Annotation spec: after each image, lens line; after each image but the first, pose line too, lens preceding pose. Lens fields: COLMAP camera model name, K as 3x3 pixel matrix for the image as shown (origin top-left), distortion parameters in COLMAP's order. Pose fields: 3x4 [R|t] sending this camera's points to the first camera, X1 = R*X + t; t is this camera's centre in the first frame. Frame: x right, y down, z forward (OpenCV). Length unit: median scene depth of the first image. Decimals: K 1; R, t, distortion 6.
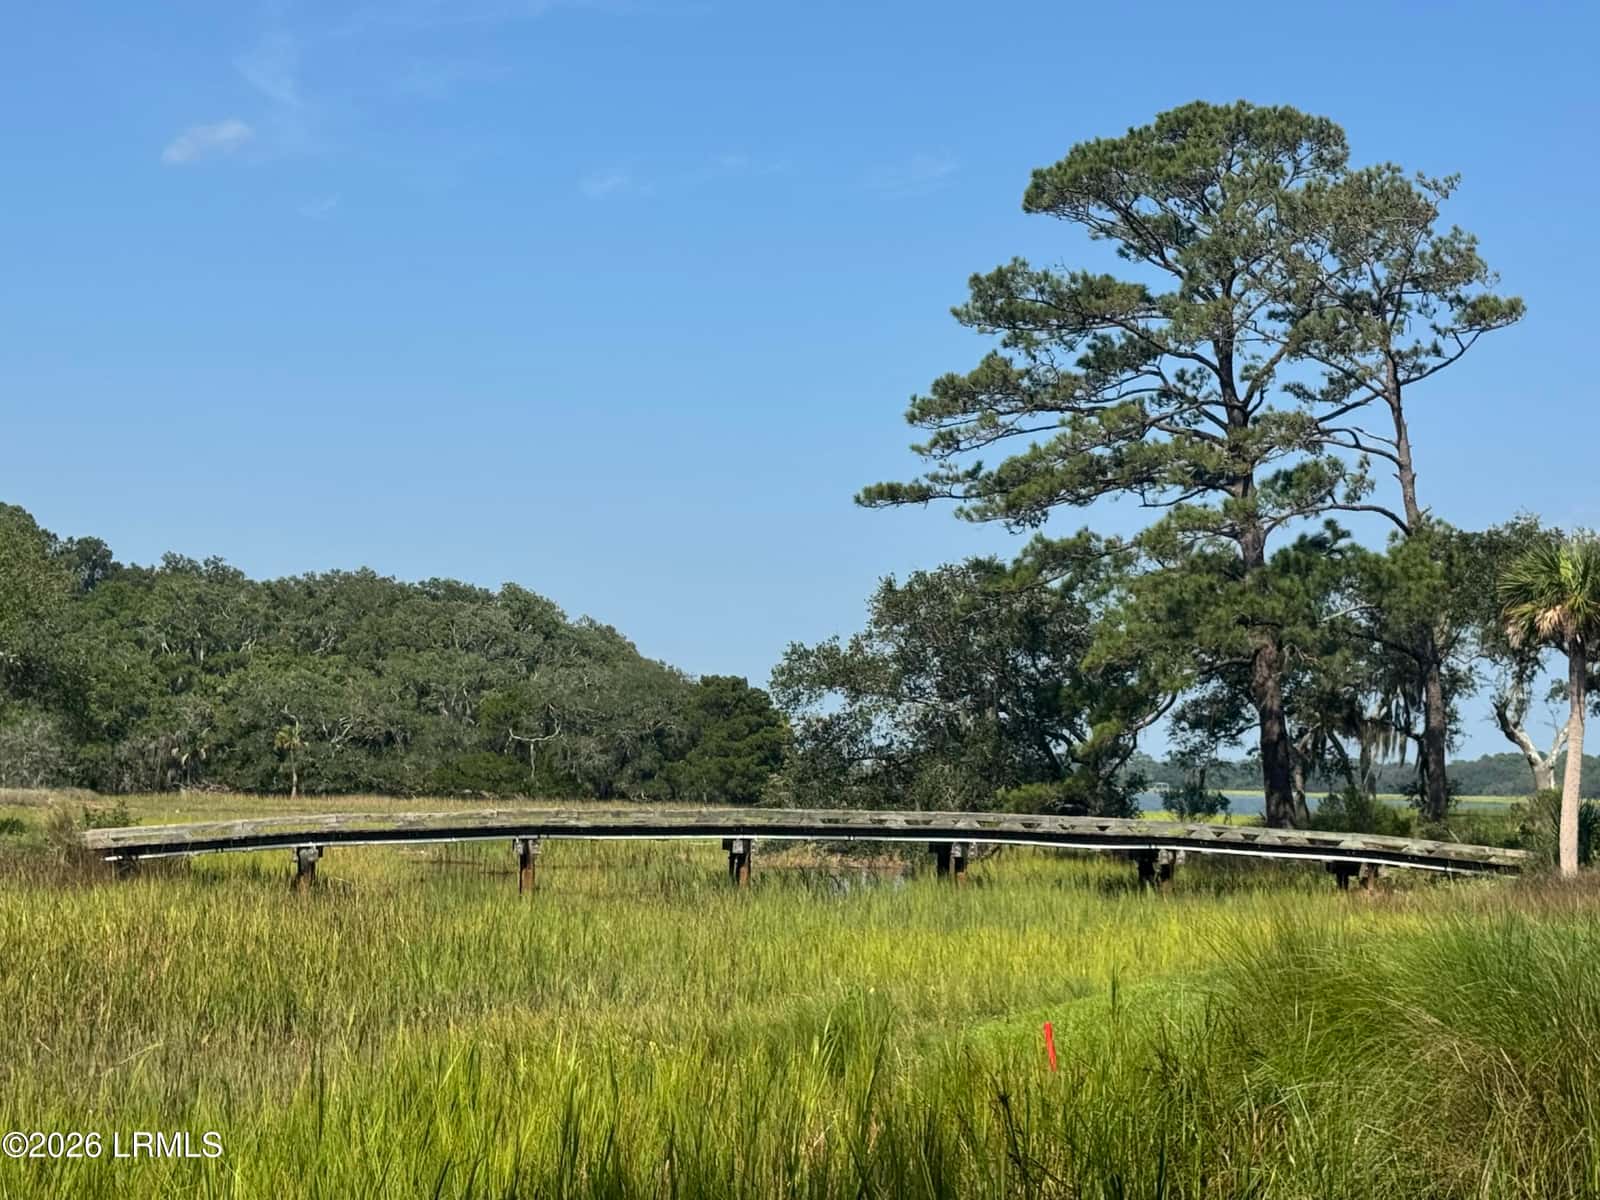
lens RADIAL K [[2971.3, 0, 802.2], [0, 2971.3, 589.2], [0, 0, 1]] dist [0.121502, 0.000000]
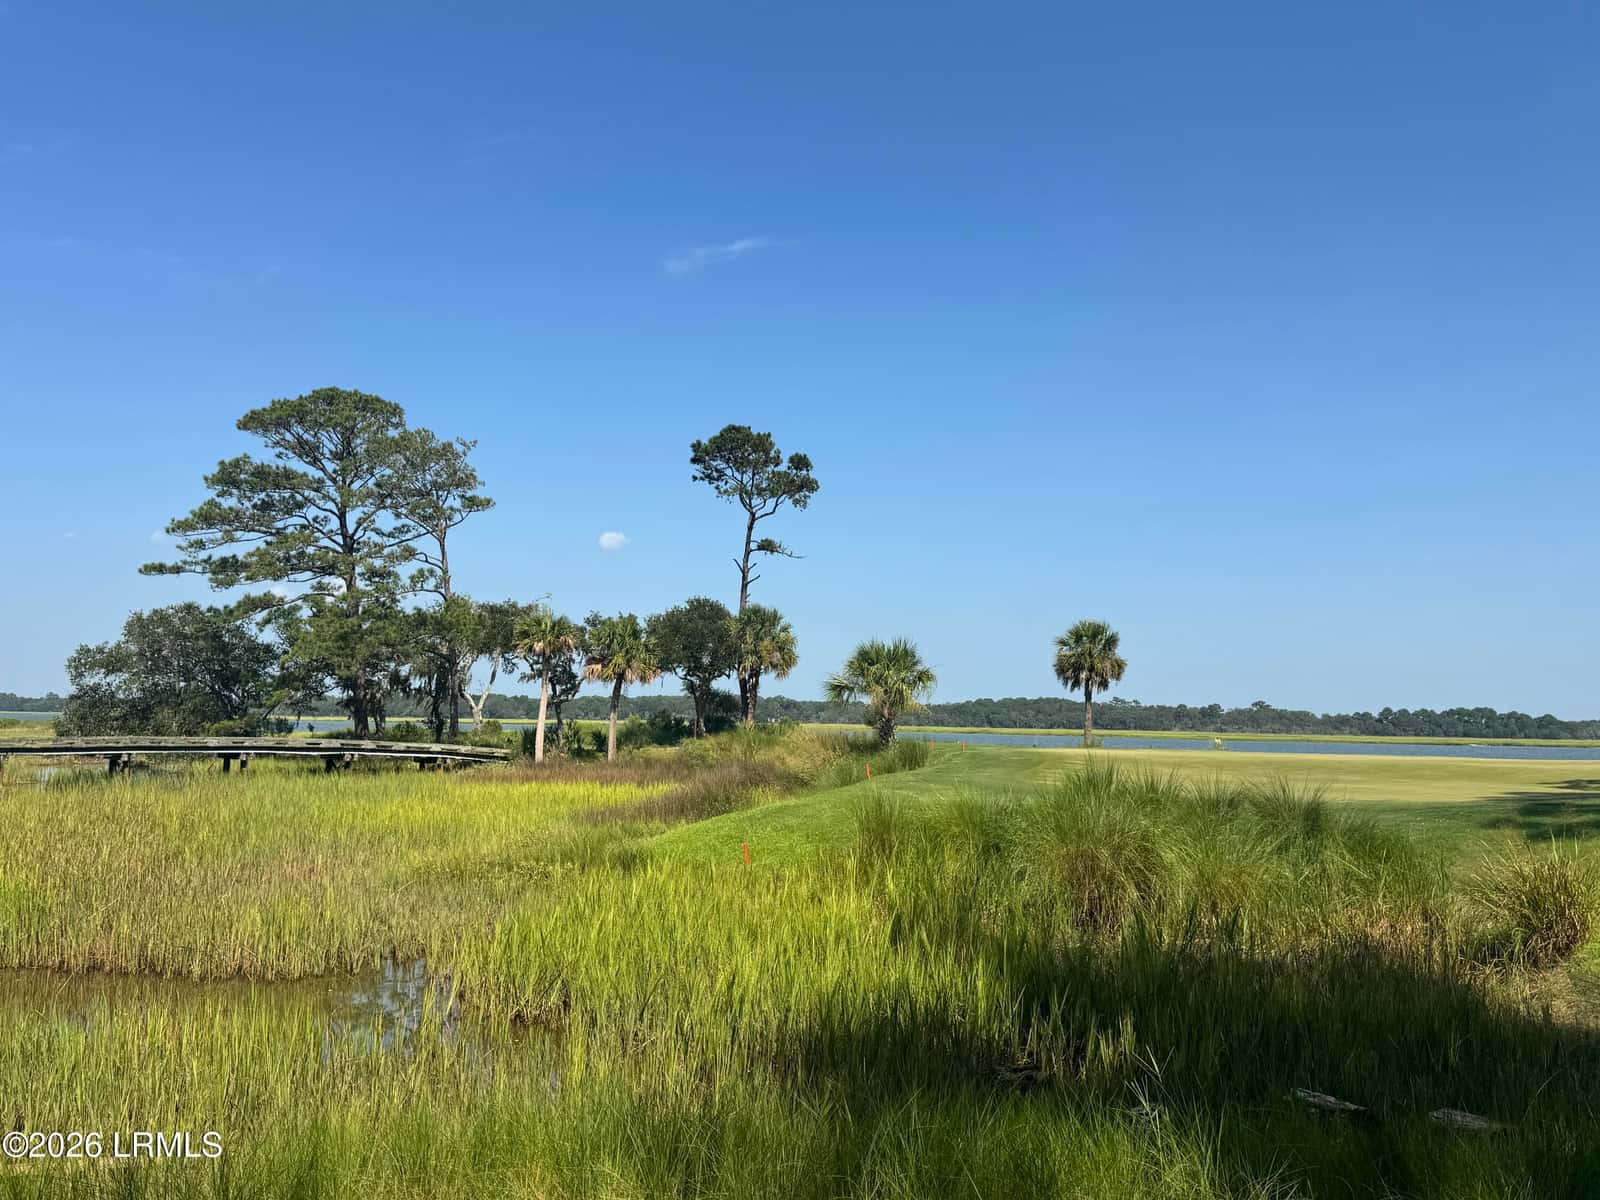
lens RADIAL K [[1386.7, 0, 790.3], [0, 1386.7, 597.0], [0, 0, 1]] dist [0.156005, -0.321645]
pose [[0.827168, 0.045479, 0.560112, -0.144906], [-0.037308, 0.998965, -0.026016, -0.005583], [-0.560716, 0.000623, 0.828008, 0.022789]]
